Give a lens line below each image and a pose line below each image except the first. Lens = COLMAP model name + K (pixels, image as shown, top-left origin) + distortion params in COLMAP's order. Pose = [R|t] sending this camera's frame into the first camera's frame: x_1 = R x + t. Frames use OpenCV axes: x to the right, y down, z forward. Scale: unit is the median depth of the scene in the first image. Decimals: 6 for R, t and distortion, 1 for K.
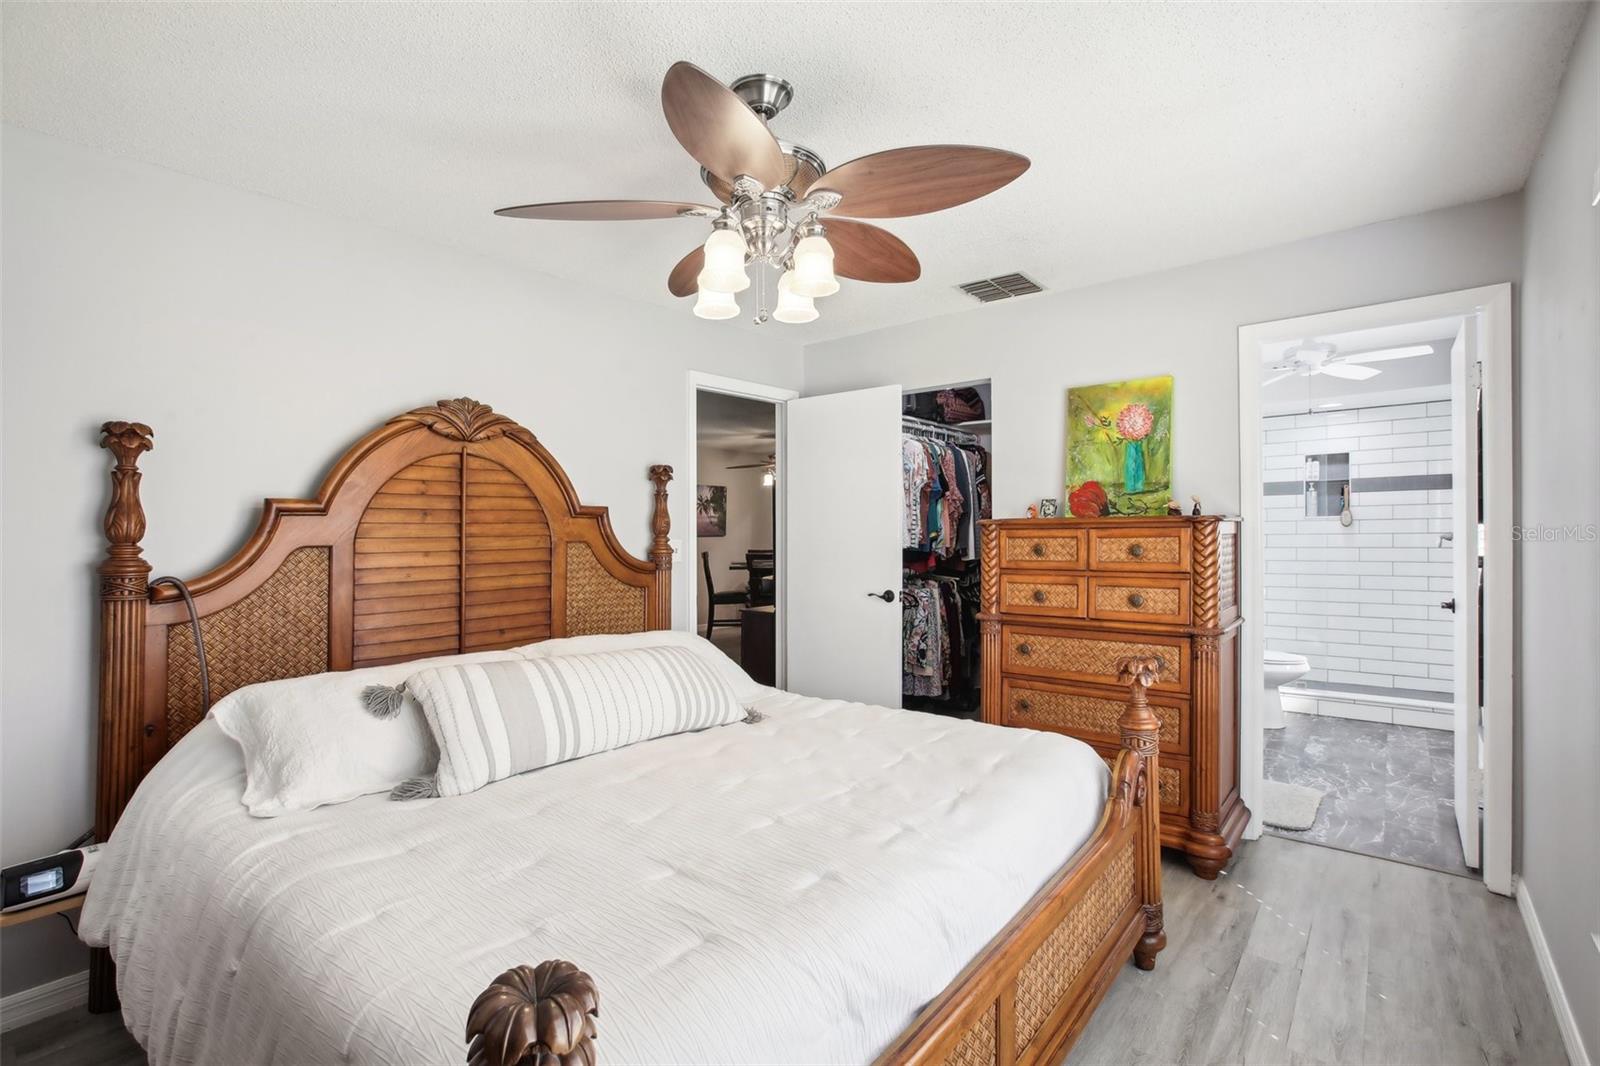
lens RADIAL K [[744.7, 0, 793.0], [0, 744.7, 515.0], [0, 0, 1]] dist [-0.058937, 0.025581]
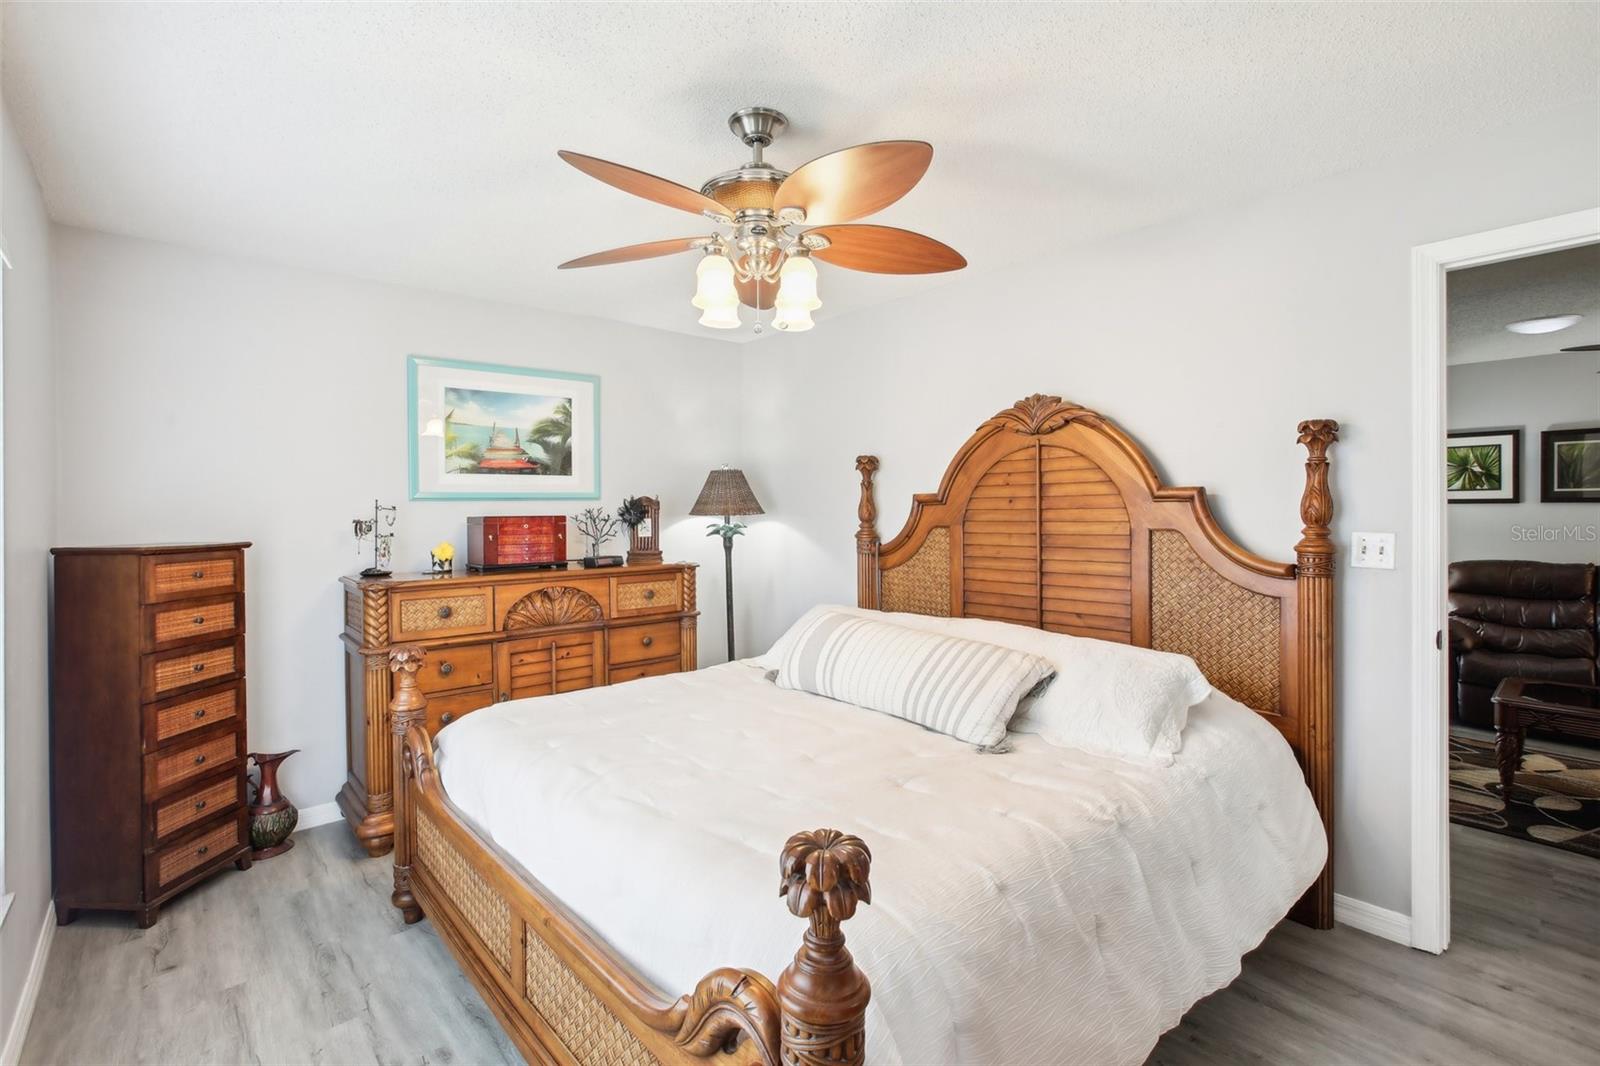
lens RADIAL K [[728.8, 0, 803.4], [0, 728.8, 504.7], [0, 0, 1]] dist [-0.056729, 0.022992]
pose [[-0.146185, -0.004937, -0.989245, 0.672265], [0.023368, 0.999691, -0.008442, 0.005344], [0.988981, -0.024350, -0.146024, 0.808075]]
